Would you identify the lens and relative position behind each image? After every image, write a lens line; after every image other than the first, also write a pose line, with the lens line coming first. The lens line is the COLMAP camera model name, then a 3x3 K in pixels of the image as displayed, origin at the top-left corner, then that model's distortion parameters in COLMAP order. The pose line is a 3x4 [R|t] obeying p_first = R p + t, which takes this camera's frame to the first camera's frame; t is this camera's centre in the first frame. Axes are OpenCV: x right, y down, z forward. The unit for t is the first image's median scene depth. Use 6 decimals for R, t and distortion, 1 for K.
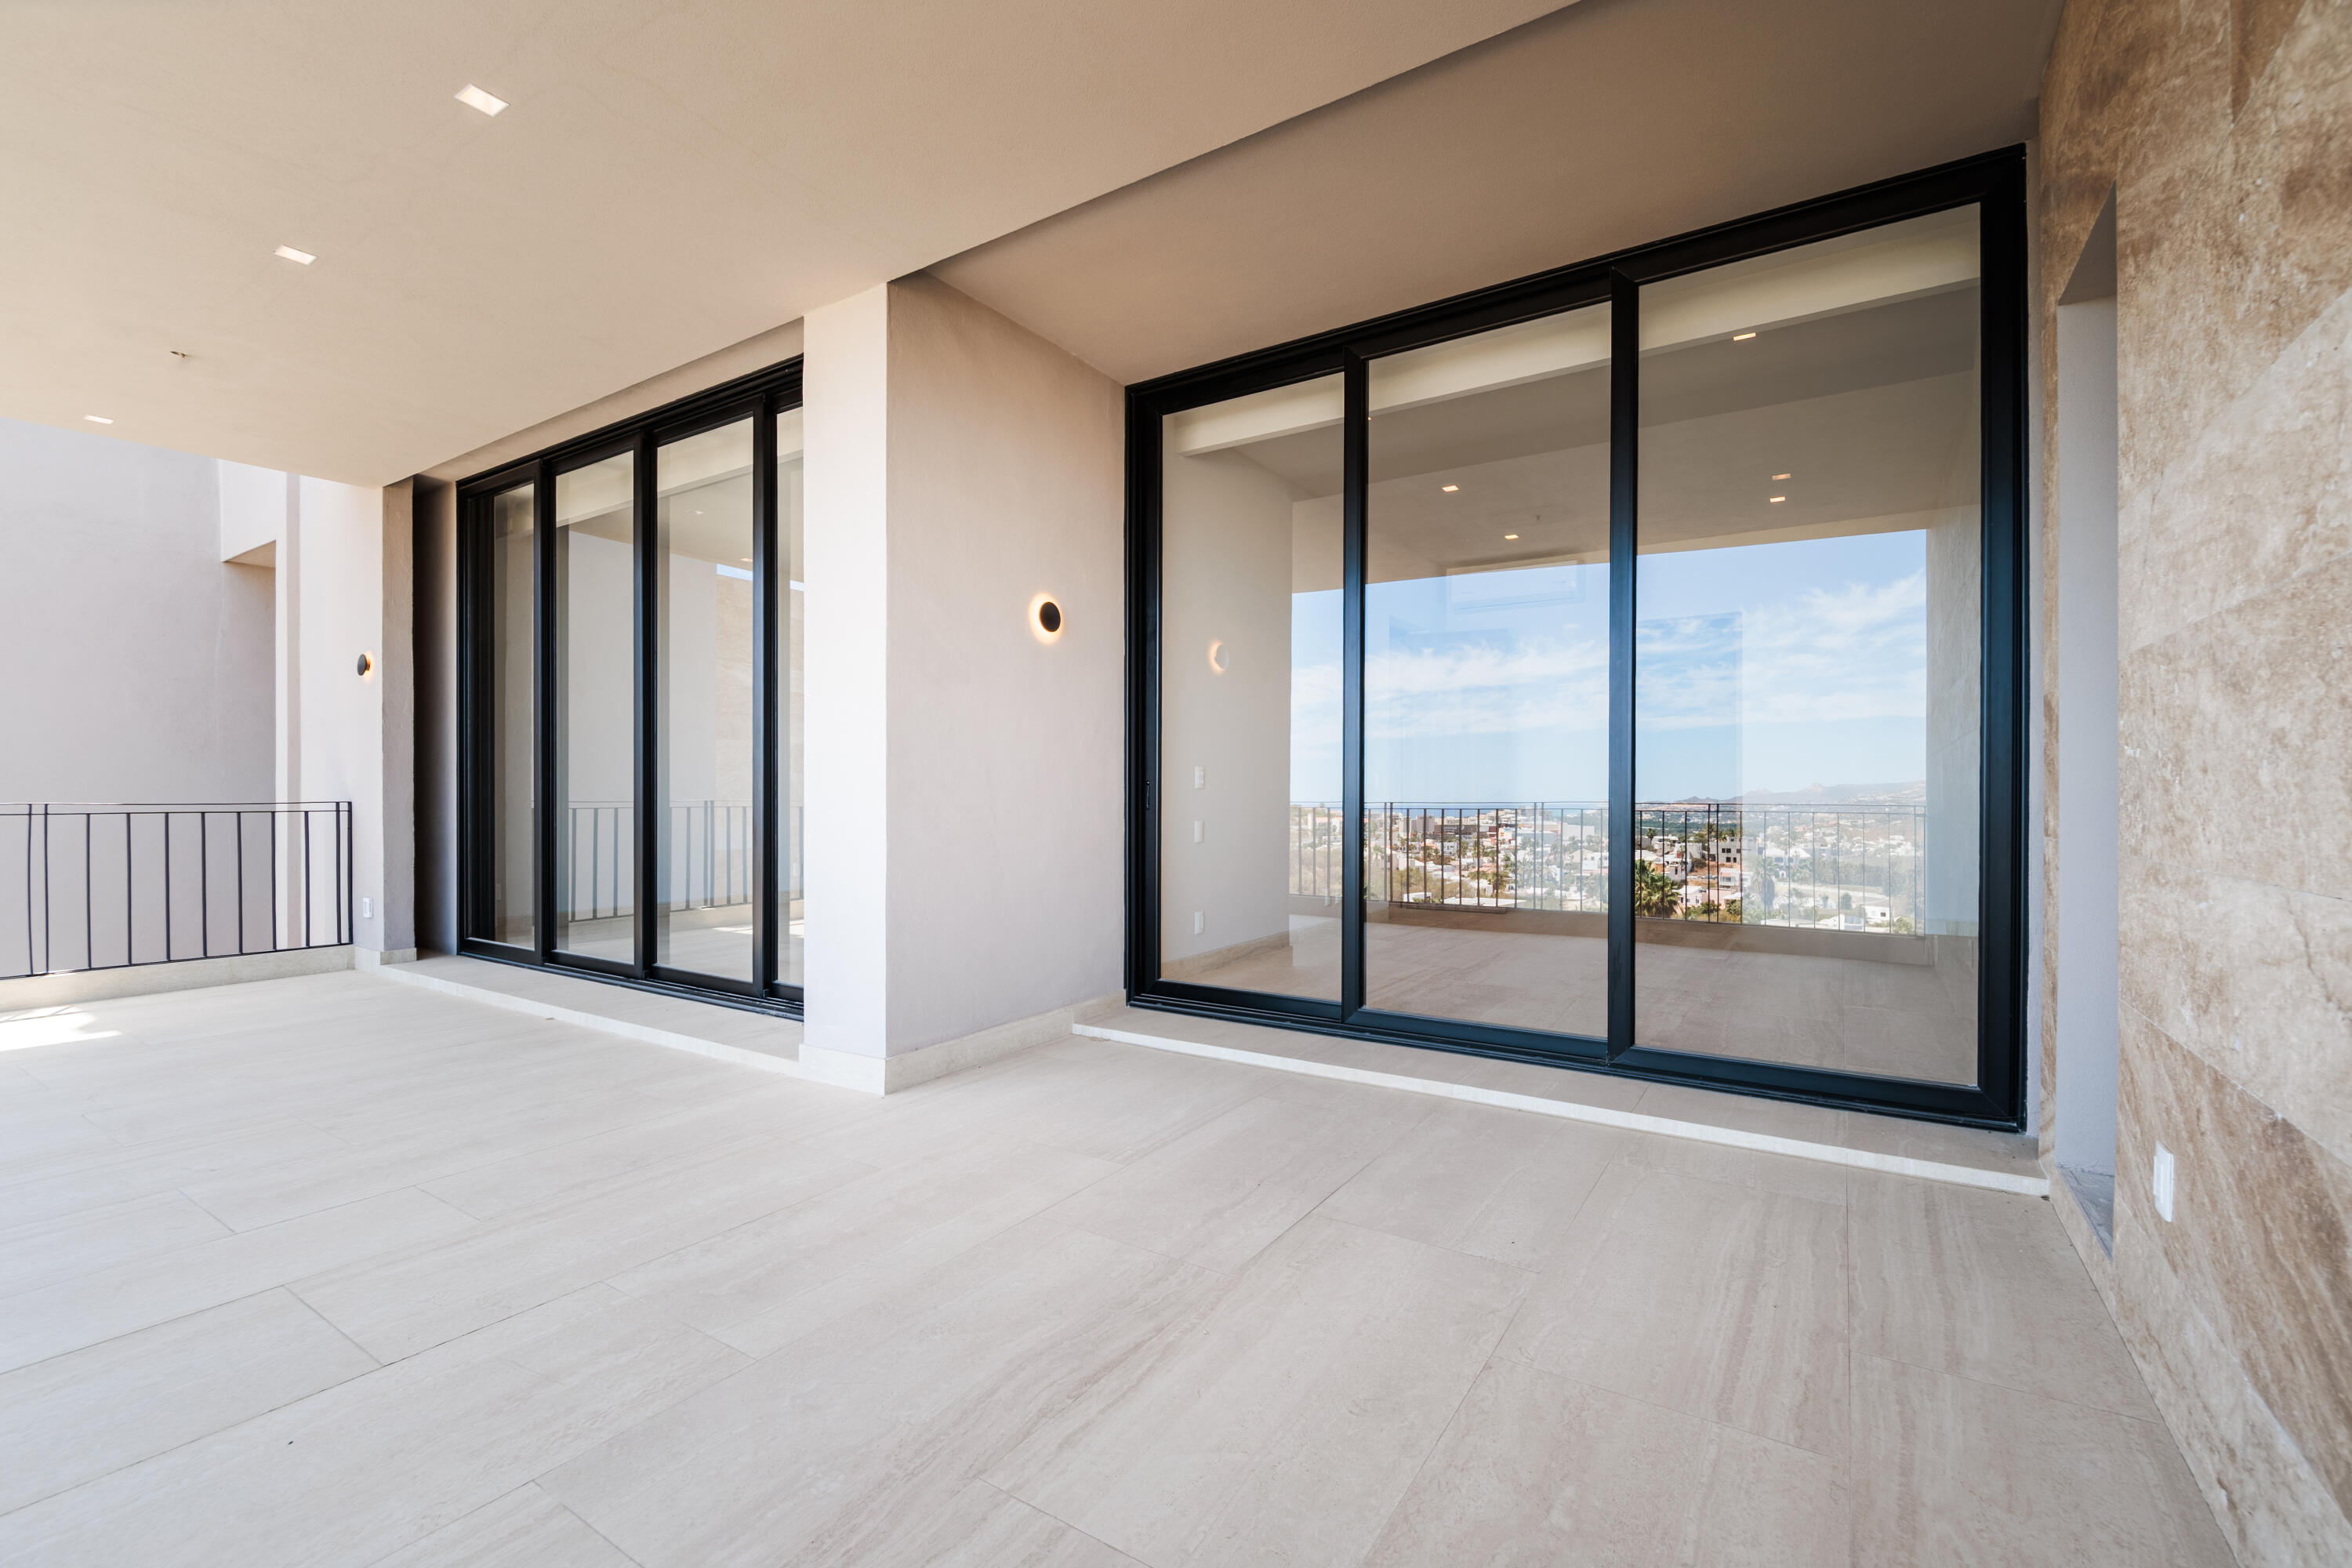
lens RADIAL K [[1006.4, 0, 1170.6], [0, 1006.4, 799.9], [0, 0, 1]] dist [-0.000745, -0.006527]
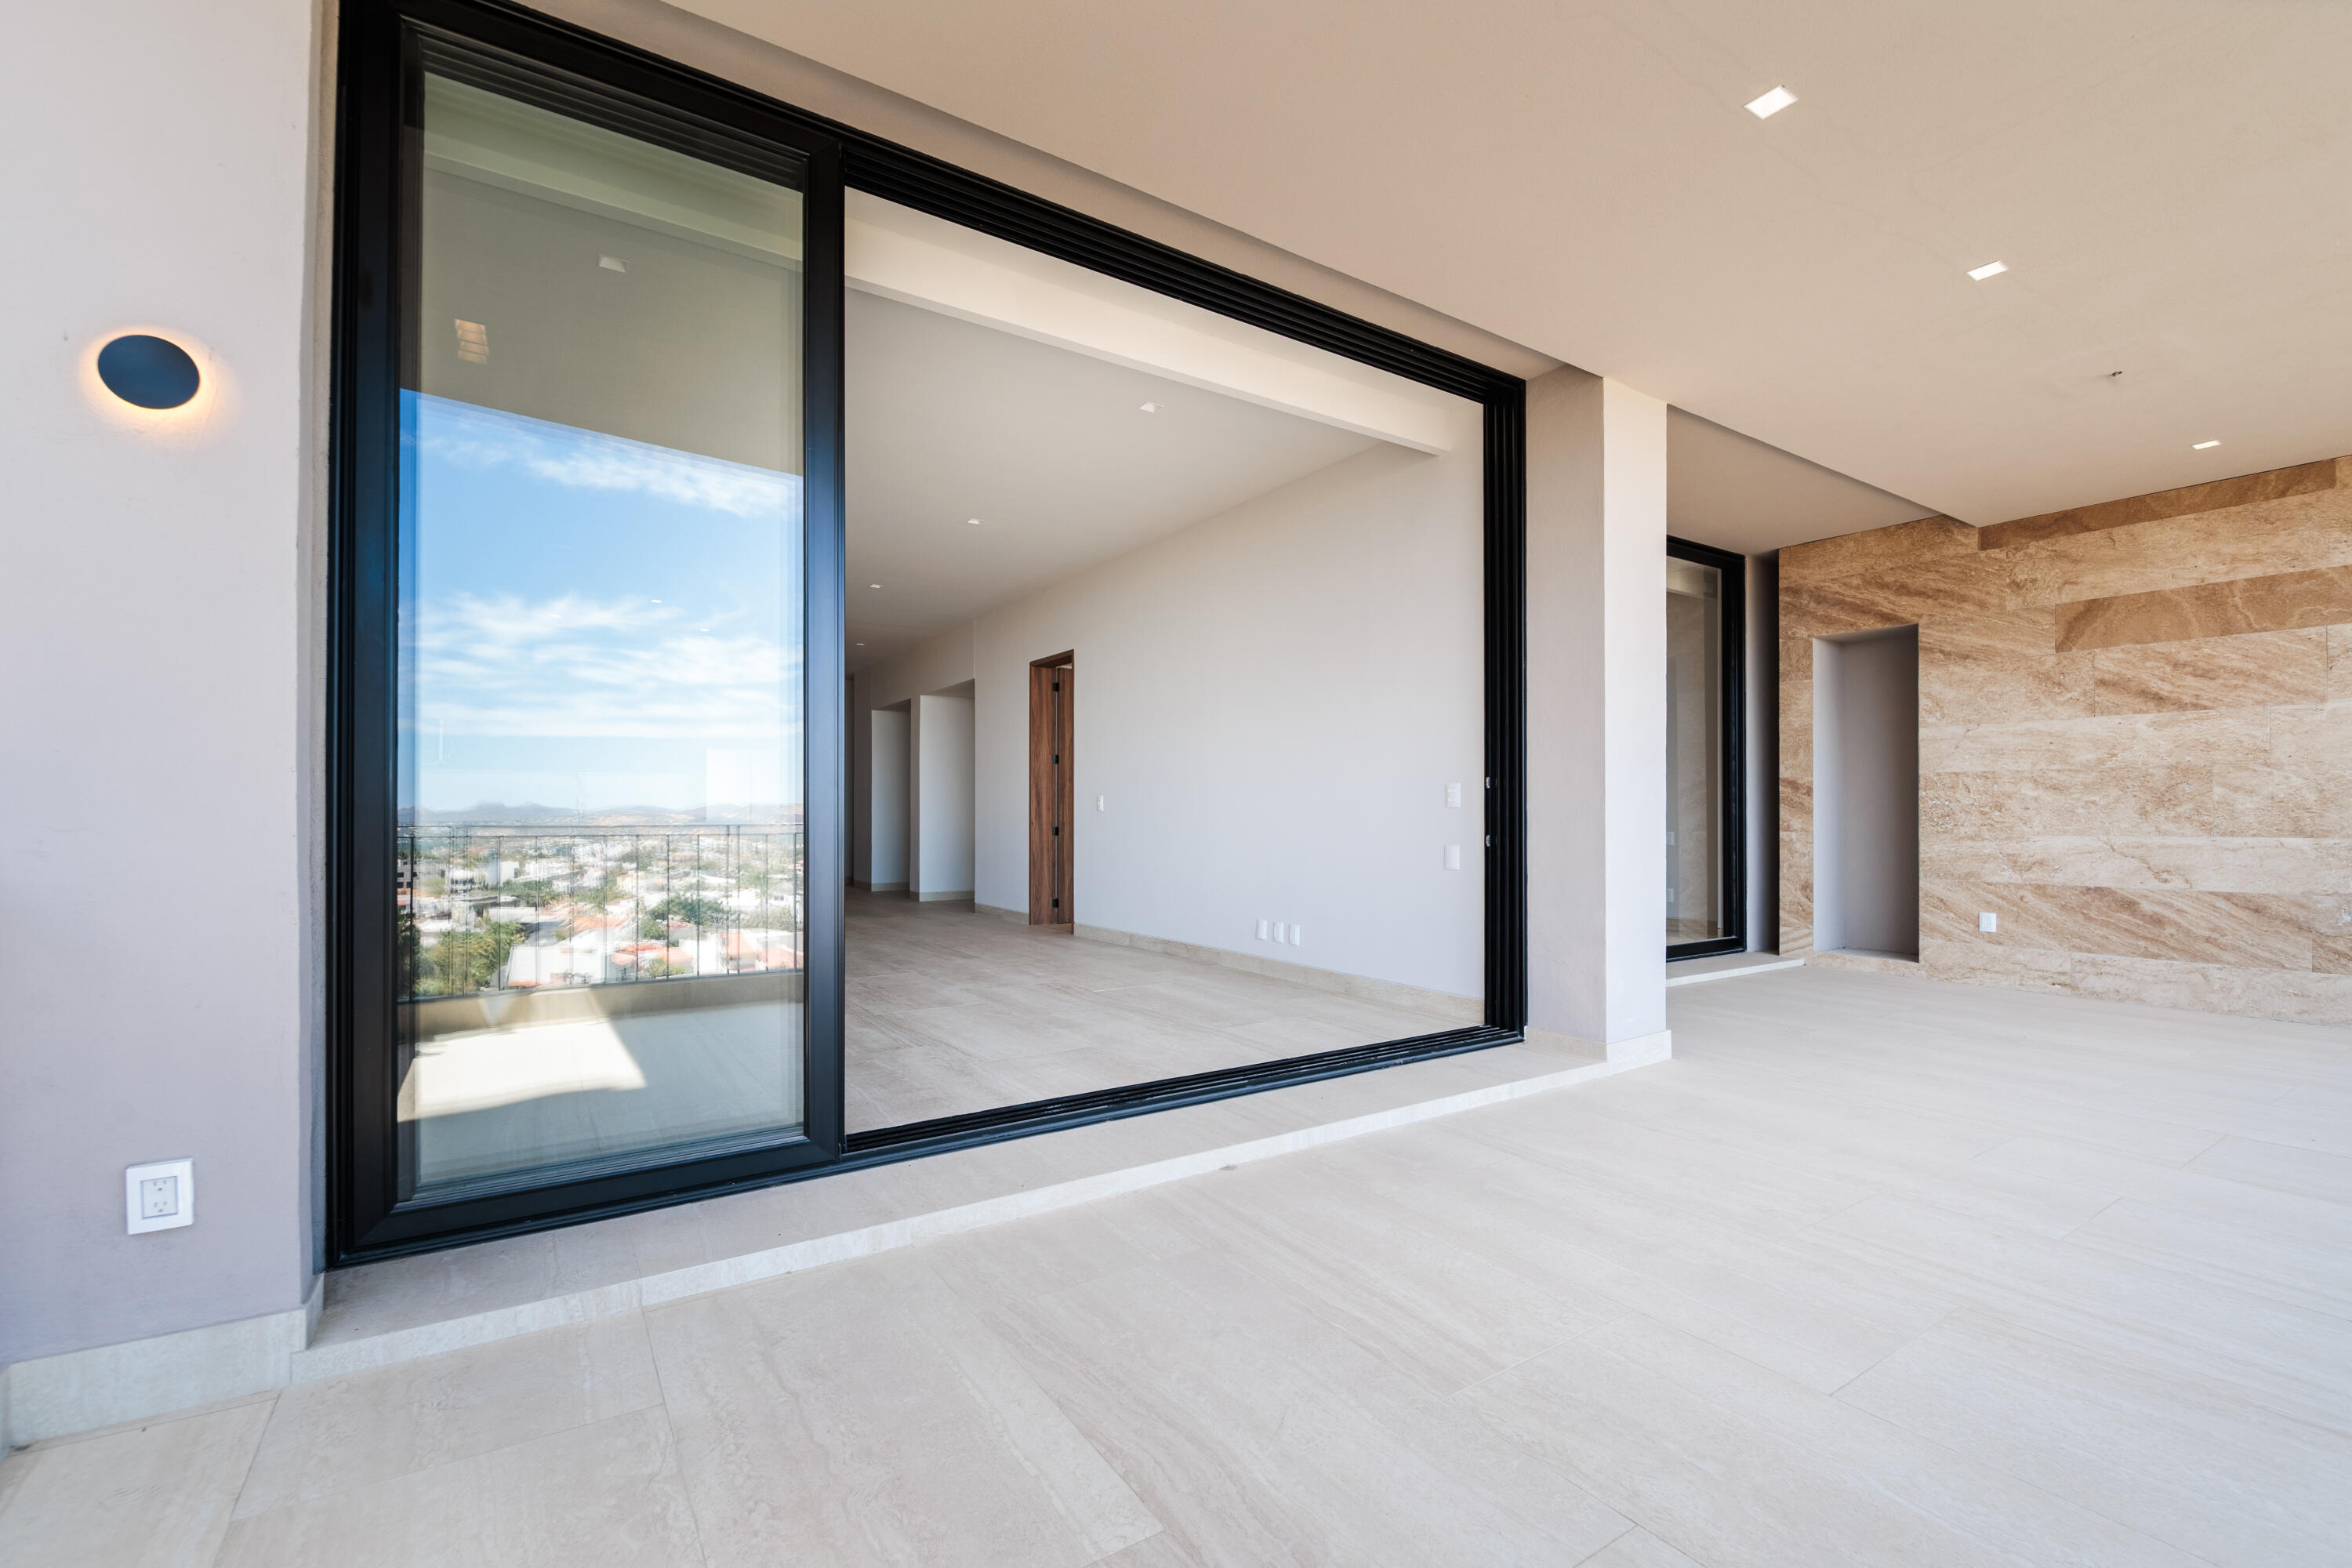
lens RADIAL K [[1006.4, 0, 1184.8], [0, 1006.4, 803.7], [0, 0, 1]] dist [-0.000745, -0.006527]
pose [[0.395344, 0.008304, 0.918496, -4.062510], [0.002466, 0.999946, -0.010102, -0.016718], [-0.918530, 0.006259, 0.395302, 2.596765]]
